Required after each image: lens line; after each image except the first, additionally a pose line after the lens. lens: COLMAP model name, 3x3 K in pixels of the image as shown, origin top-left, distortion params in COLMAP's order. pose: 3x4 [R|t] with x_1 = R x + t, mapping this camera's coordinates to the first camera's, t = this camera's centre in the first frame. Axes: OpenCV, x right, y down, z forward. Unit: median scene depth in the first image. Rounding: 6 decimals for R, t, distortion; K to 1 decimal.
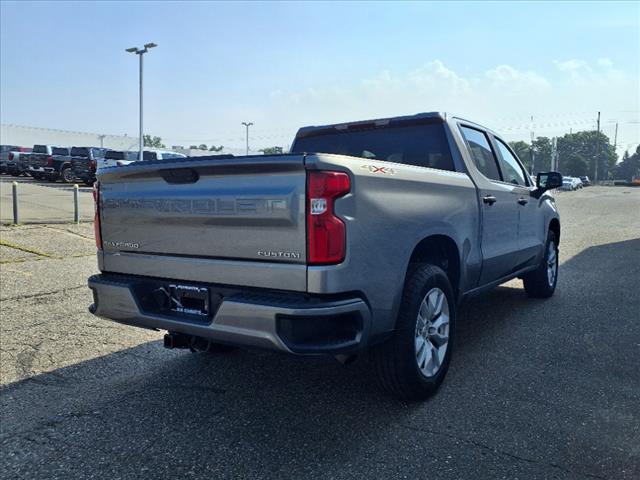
lens RADIAL K [[512.6, 0, 320.0], [0, 512.6, 240.0], [0, 0, 1]] dist [0.083836, -0.159927]
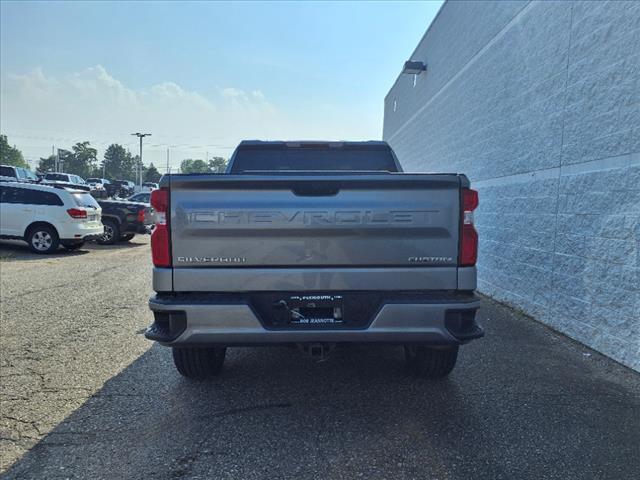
lens RADIAL K [[530.4, 0, 320.0], [0, 530.4, 240.0], [0, 0, 1]] dist [0.015203, -0.005159]
pose [[0.812650, -0.016624, 0.582515, -0.603164], [0.035690, 0.999136, -0.021276, 0.001085], [-0.581658, 0.038079, 0.812541, 0.102619]]
